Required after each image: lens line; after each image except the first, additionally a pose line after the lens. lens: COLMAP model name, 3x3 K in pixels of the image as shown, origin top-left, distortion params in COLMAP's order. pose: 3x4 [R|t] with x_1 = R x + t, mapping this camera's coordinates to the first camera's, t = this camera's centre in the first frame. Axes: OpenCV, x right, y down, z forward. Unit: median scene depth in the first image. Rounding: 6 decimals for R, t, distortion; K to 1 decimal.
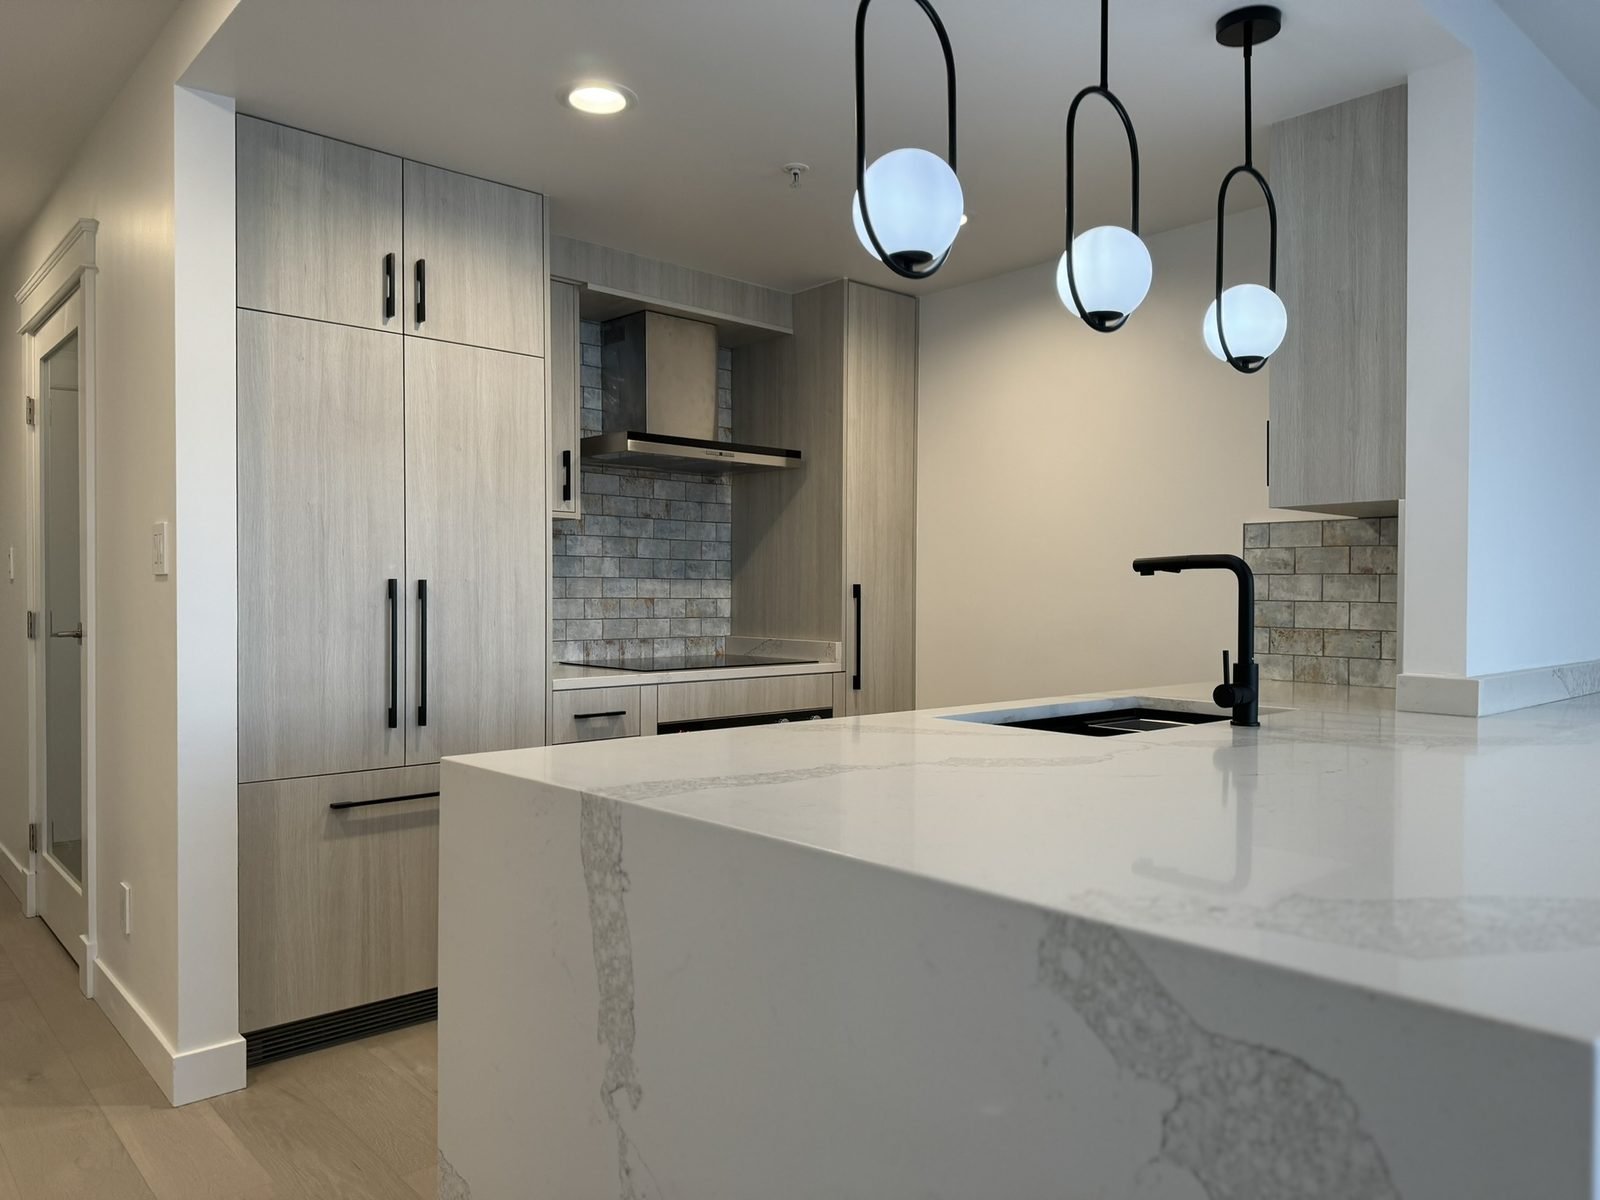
lens RADIAL K [[1116.4, 0, 794.3], [0, 1116.4, 606.9], [0, 0, 1]] dist [0.142296, -0.251225]
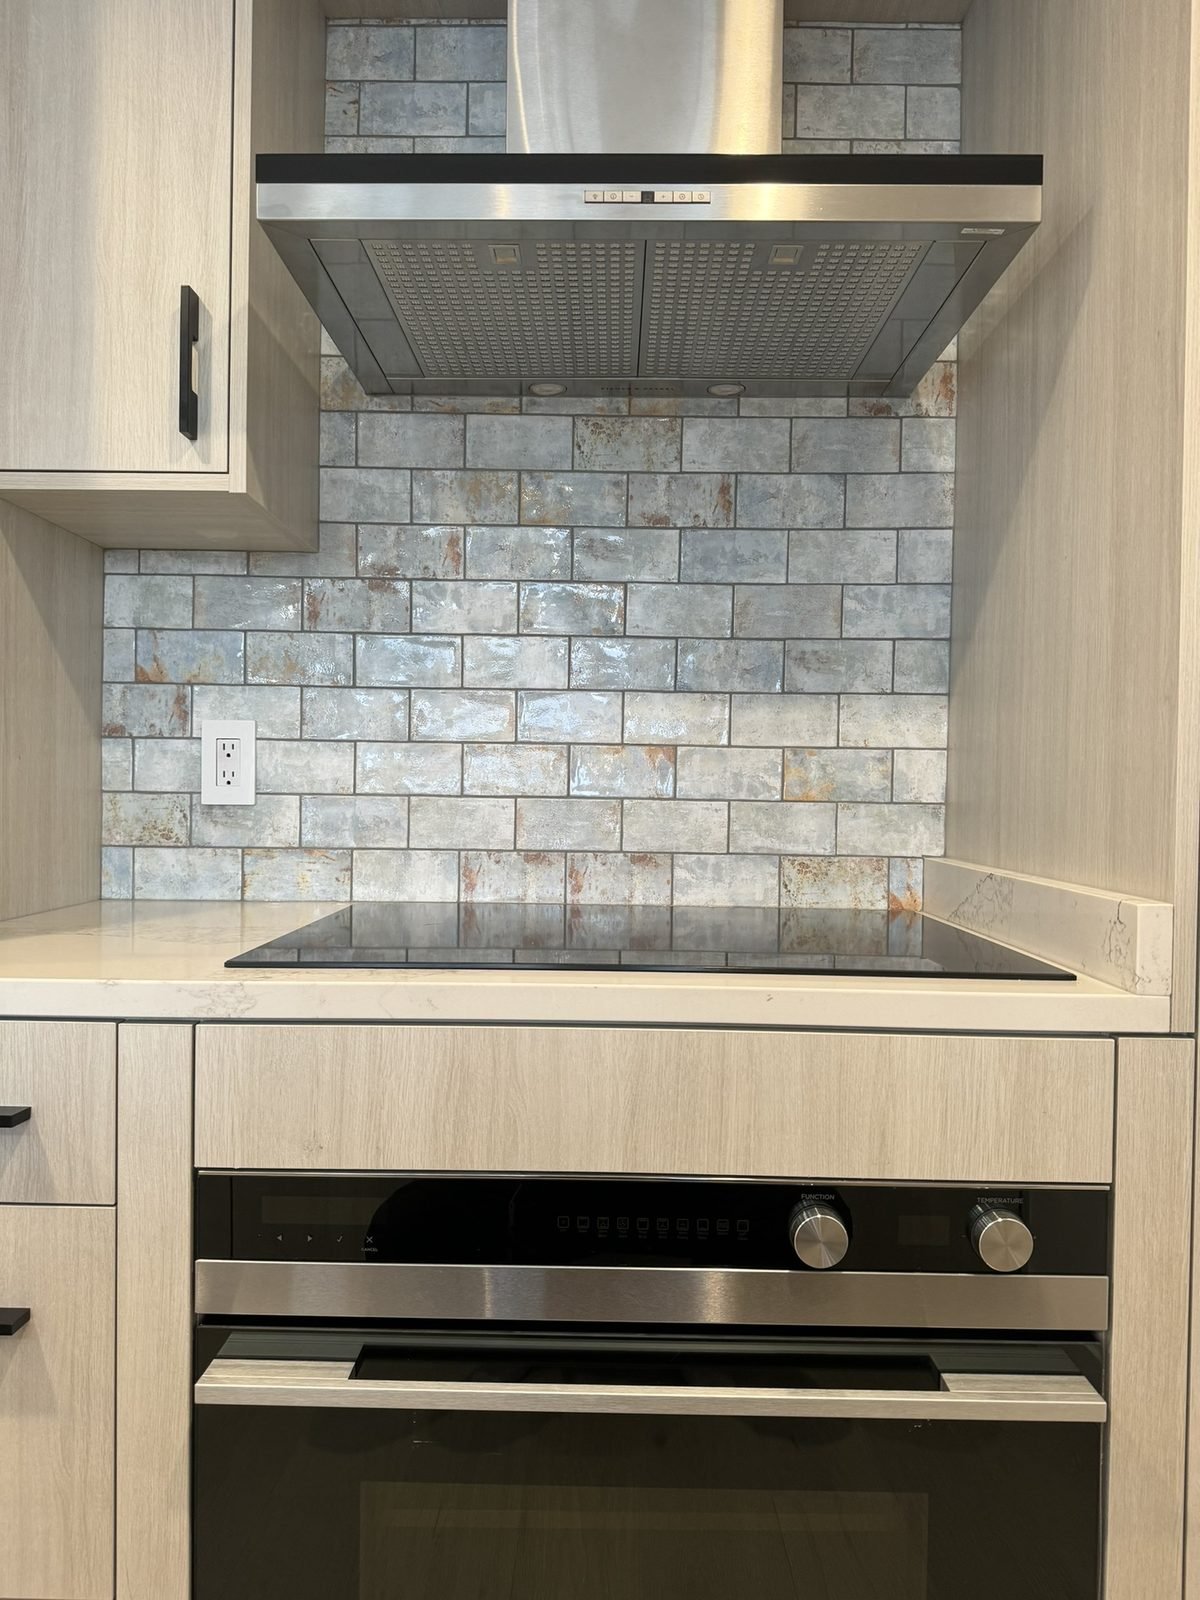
lens RADIAL K [[1116.4, 0, 613.6], [0, 1116.4, 805.5], [0, 0, 1]] dist [0.142296, -0.251225]
pose [[0.732787, 0.013964, -0.680315, 0.147117], [-0.020474, 0.999789, -0.001532, 0.017647], [0.680150, 0.015051, 0.732918, 0.952125]]
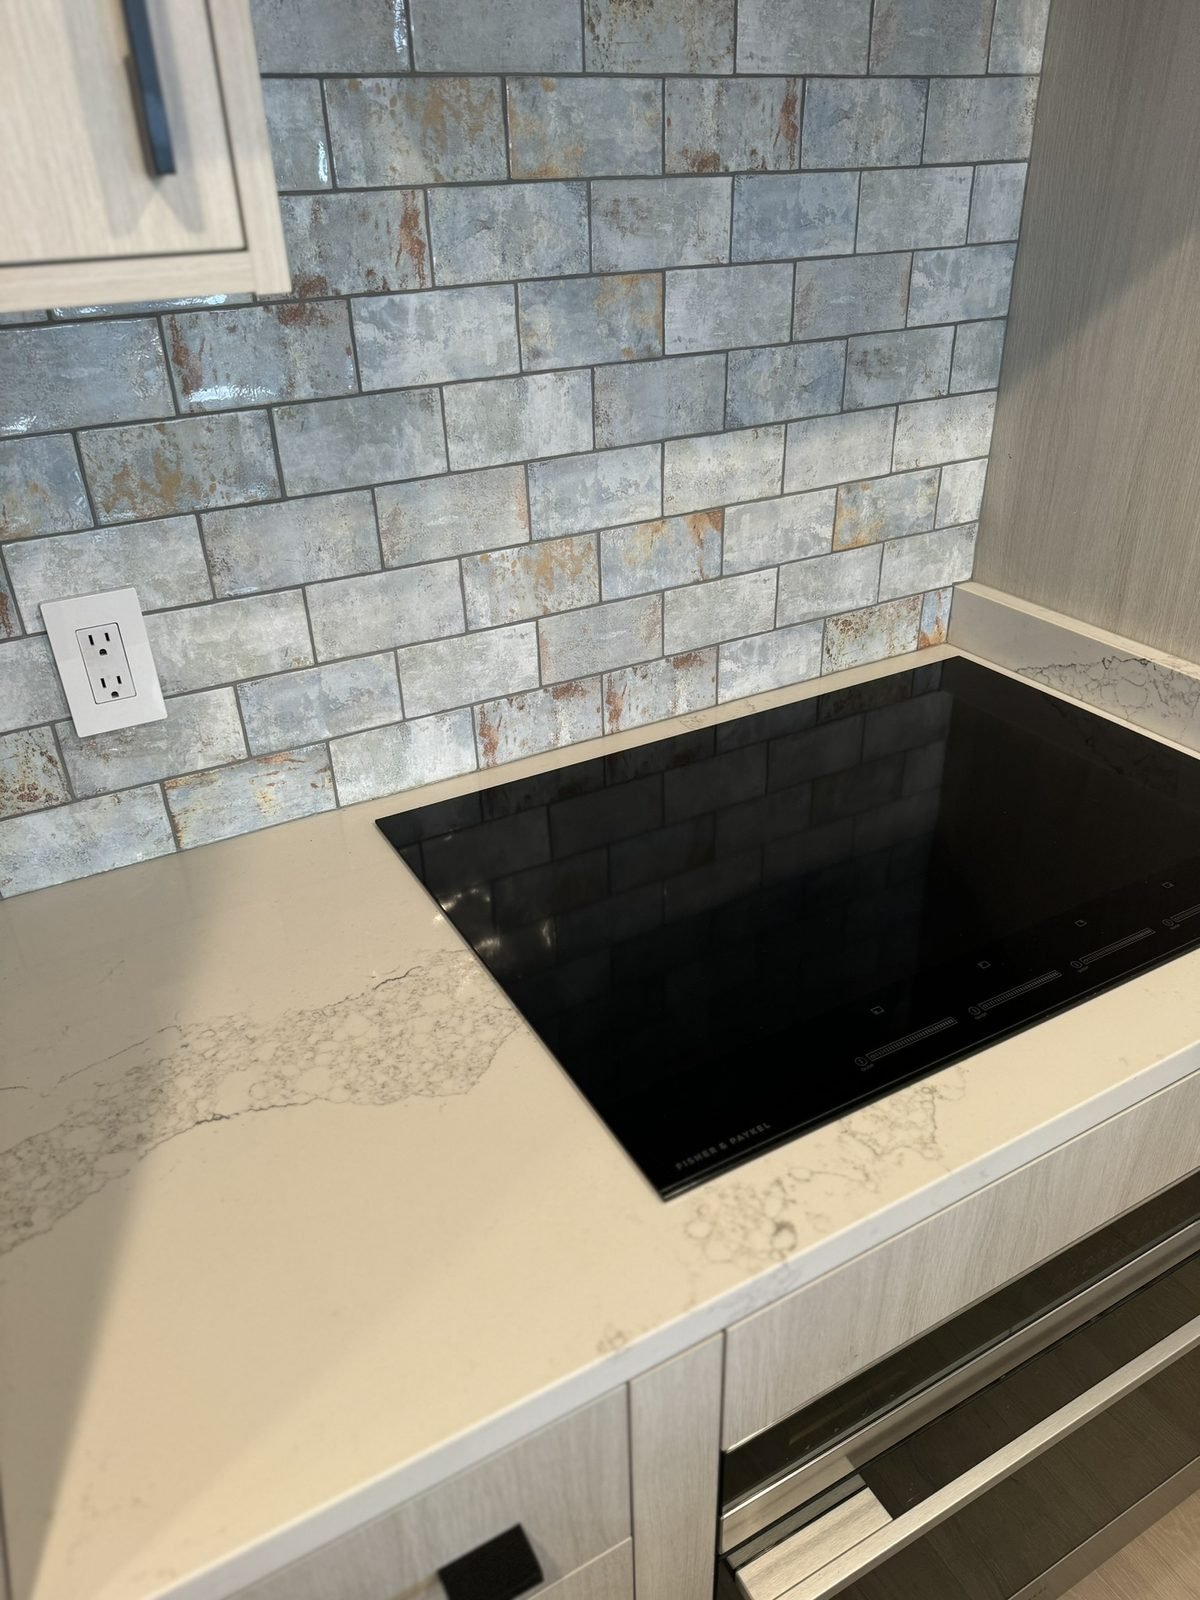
lens RADIAL K [[1126.6, 0, 577.9], [0, 1126.6, 805.5], [0, 0, 1]] dist [0.068707, -0.115048]
pose [[0.972589, 0.077711, -0.219161, -0.124695], [0.037448, 0.877857, 0.477457, -0.102839], [0.229495, -0.472577, 0.850884, 0.957655]]
